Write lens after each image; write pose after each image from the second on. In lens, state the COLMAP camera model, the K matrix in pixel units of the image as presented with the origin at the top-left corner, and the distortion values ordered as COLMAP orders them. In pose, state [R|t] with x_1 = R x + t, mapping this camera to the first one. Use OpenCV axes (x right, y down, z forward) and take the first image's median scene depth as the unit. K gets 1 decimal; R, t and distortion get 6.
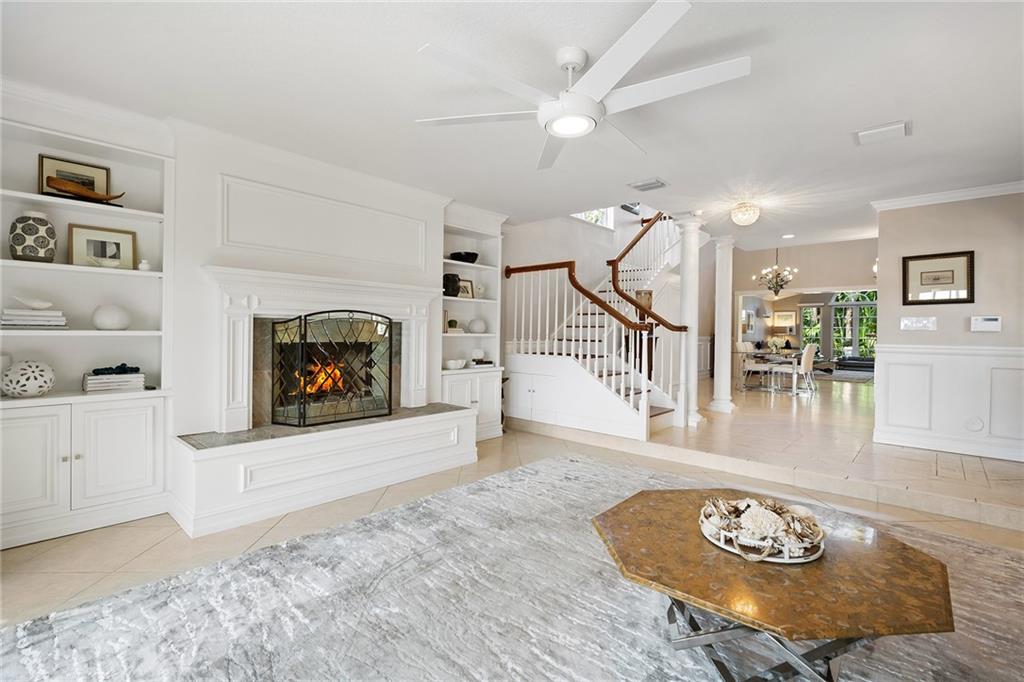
lens RADIAL K [[461.8, 0, 513.5], [0, 461.8, 338.4], [0, 0, 1]] dist [-0.000985, -0.000059]
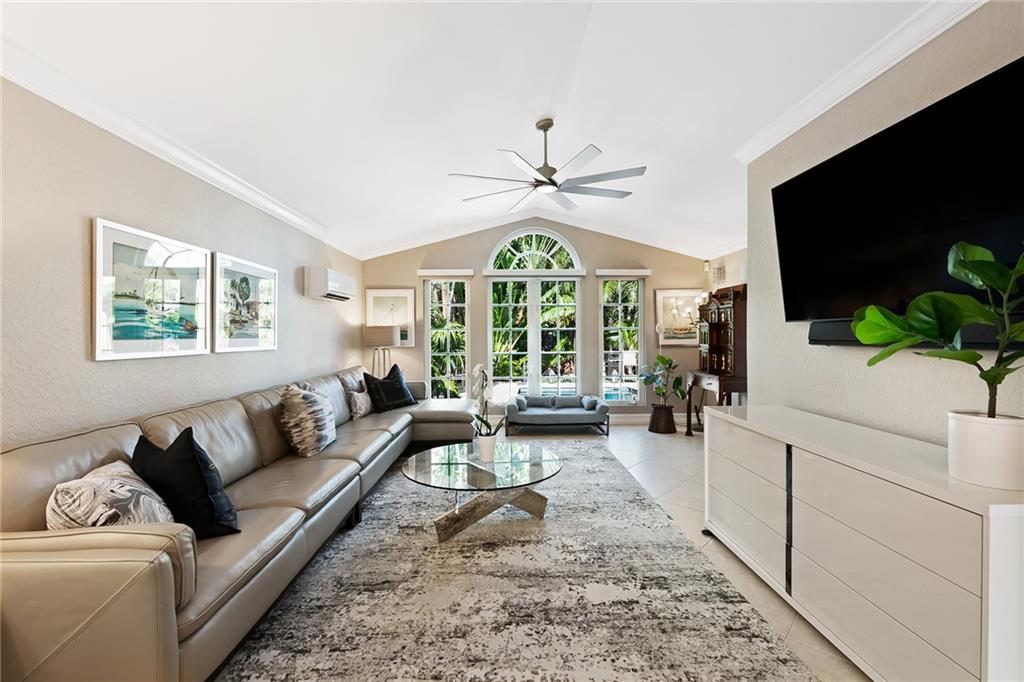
lens RADIAL K [[436.2, 0, 512.5], [0, 436.2, 336.4], [0, 0, 1]] dist [-0.004665, -0.000323]
pose [[0.721681, -0.005780, 0.692202, 0.399148], [0.007025, 0.999975, 0.001026, -0.016538], [-0.692190, 0.004122, 0.721703, 0.648395]]
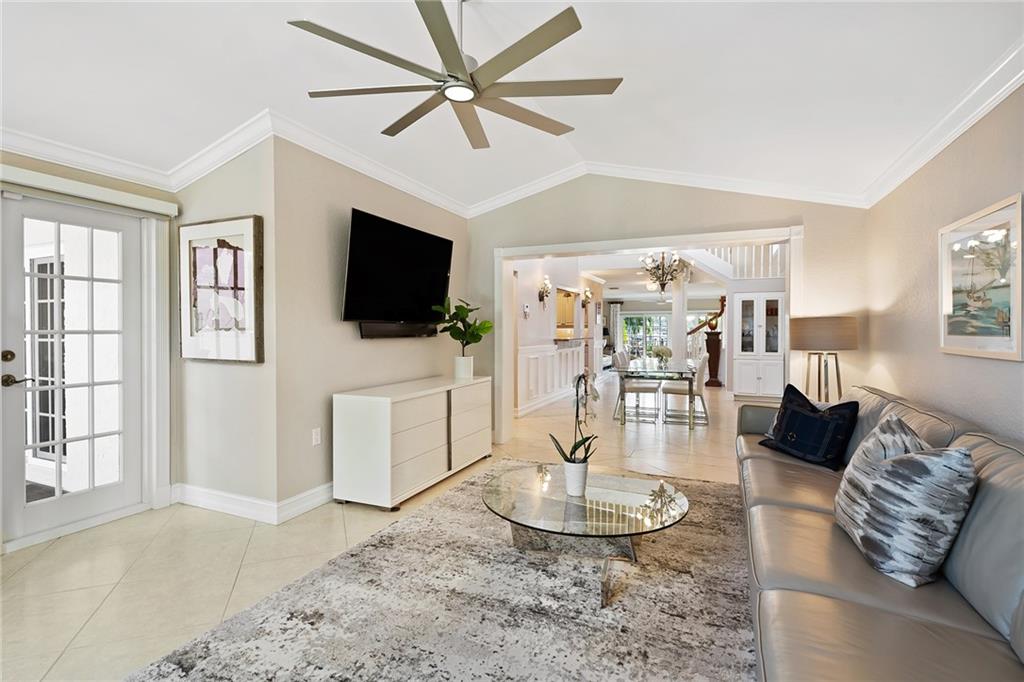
lens RADIAL K [[489.5, 0, 508.5], [0, 489.5, 333.8], [0, 0, 1]] dist [-0.000657, -0.000014]
pose [[-0.948270, 0.003353, -0.317448, 0.848784], [-0.001014, 0.999907, 0.013588, -0.021431], [0.317464, 0.013207, -0.948178, 1.318540]]
